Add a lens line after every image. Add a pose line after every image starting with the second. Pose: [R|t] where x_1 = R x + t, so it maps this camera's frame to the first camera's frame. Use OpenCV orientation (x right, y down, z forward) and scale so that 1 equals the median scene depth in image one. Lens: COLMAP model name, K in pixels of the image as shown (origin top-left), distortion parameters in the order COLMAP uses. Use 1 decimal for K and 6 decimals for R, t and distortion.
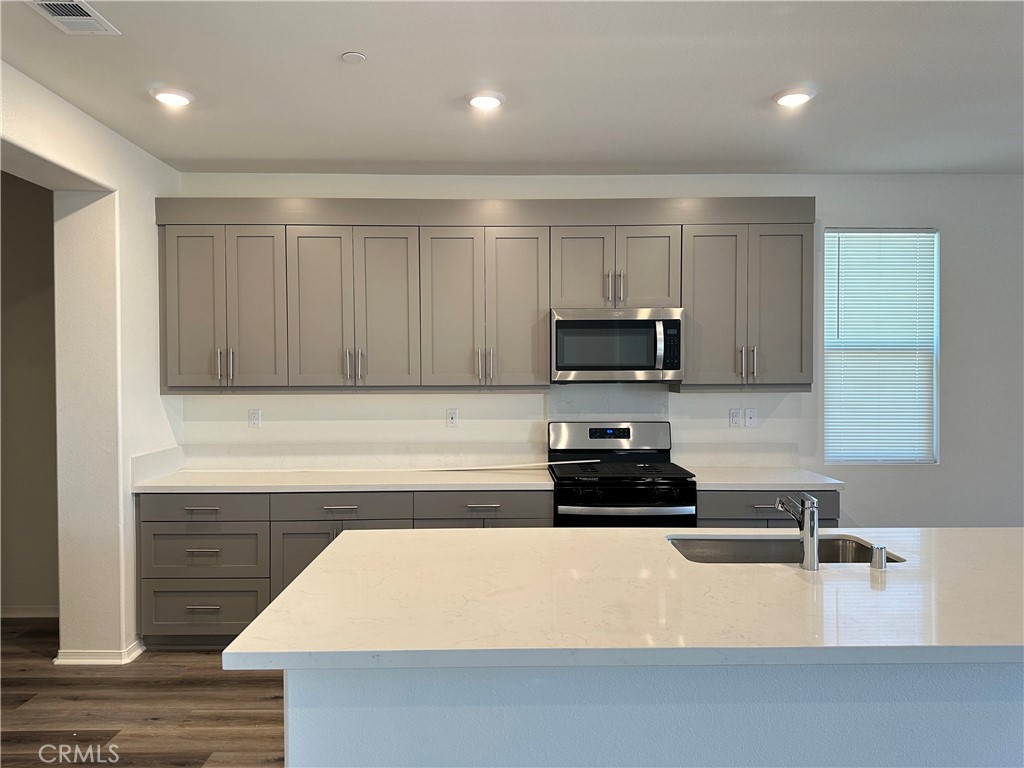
lens RADIAL K [[705.2, 0, 506.8], [0, 705.2, 386.1], [0, 0, 1]] dist [0.122801, -0.180378]
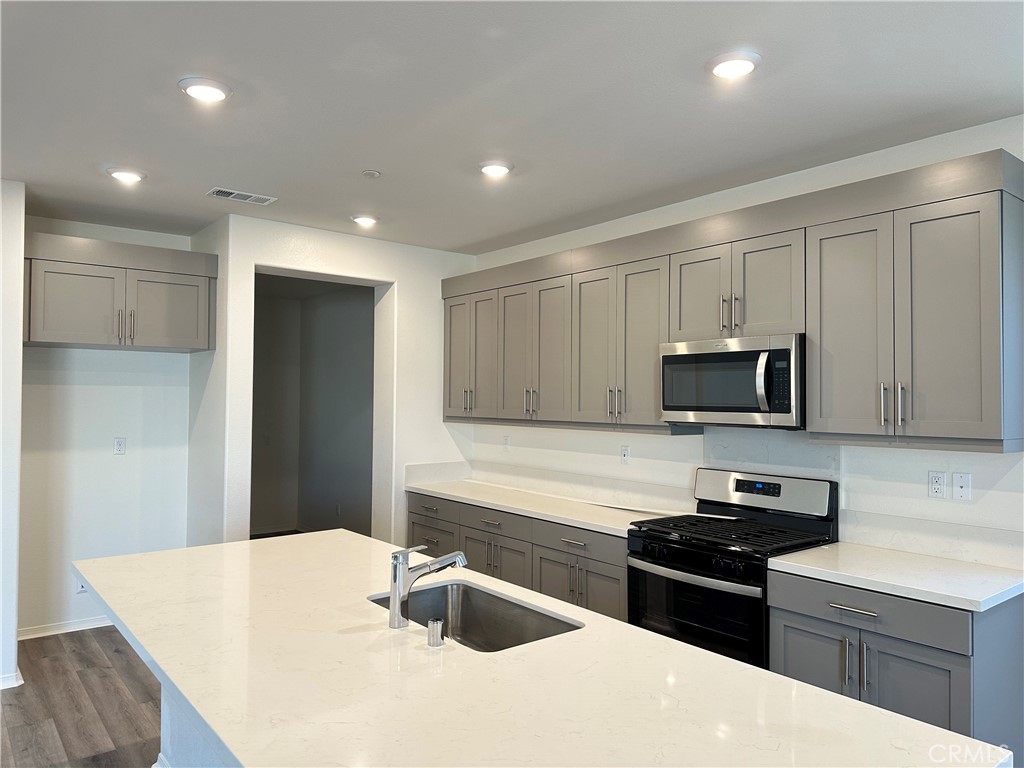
lens RADIAL K [[705.2, 0, 506.8], [0, 705.2, 386.1], [0, 0, 1]] dist [0.122801, -0.180378]
pose [[0.616038, -0.006155, -0.787692, 0.657980], [-0.023412, 0.999385, -0.026119, -0.024245], [0.787368, 0.034532, 0.615515, 0.264461]]
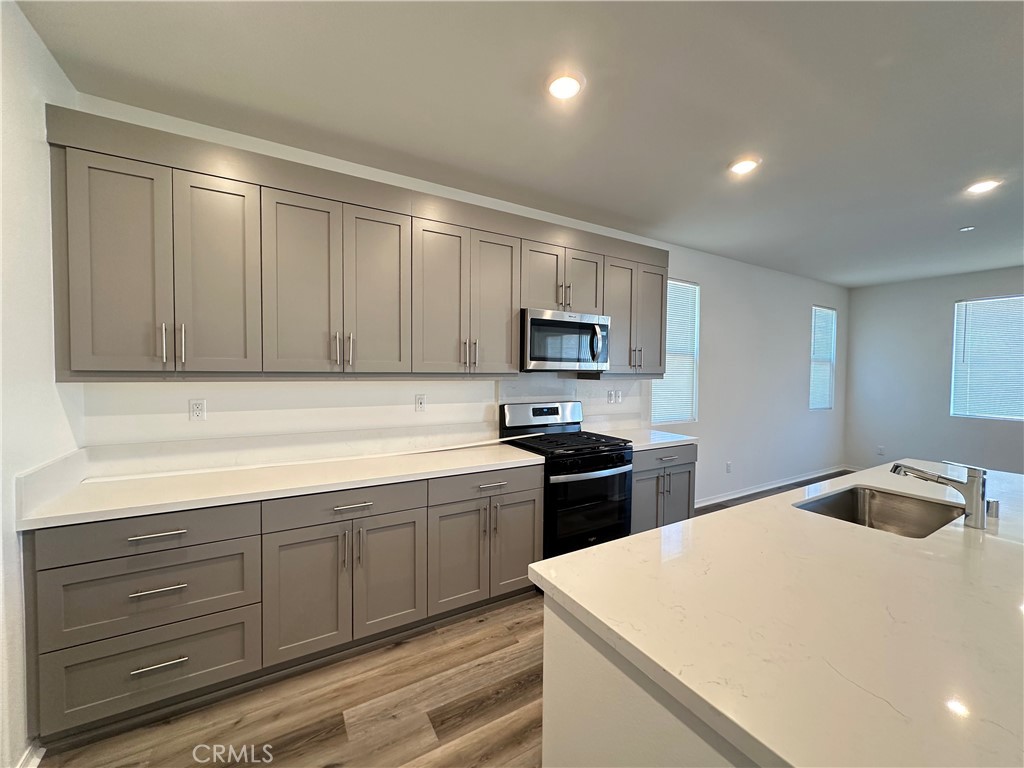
lens RADIAL K [[409.9, 0, 512.5], [0, 409.9, 382.0], [0, 0, 1]] dist [-0.002303, 0.000934]
pose [[0.860362, -0.002151, 0.509679, -0.298533], [-0.005698, 0.999888, 0.013838, 0.003769], [-0.509651, -0.014809, 0.860254, 0.415556]]
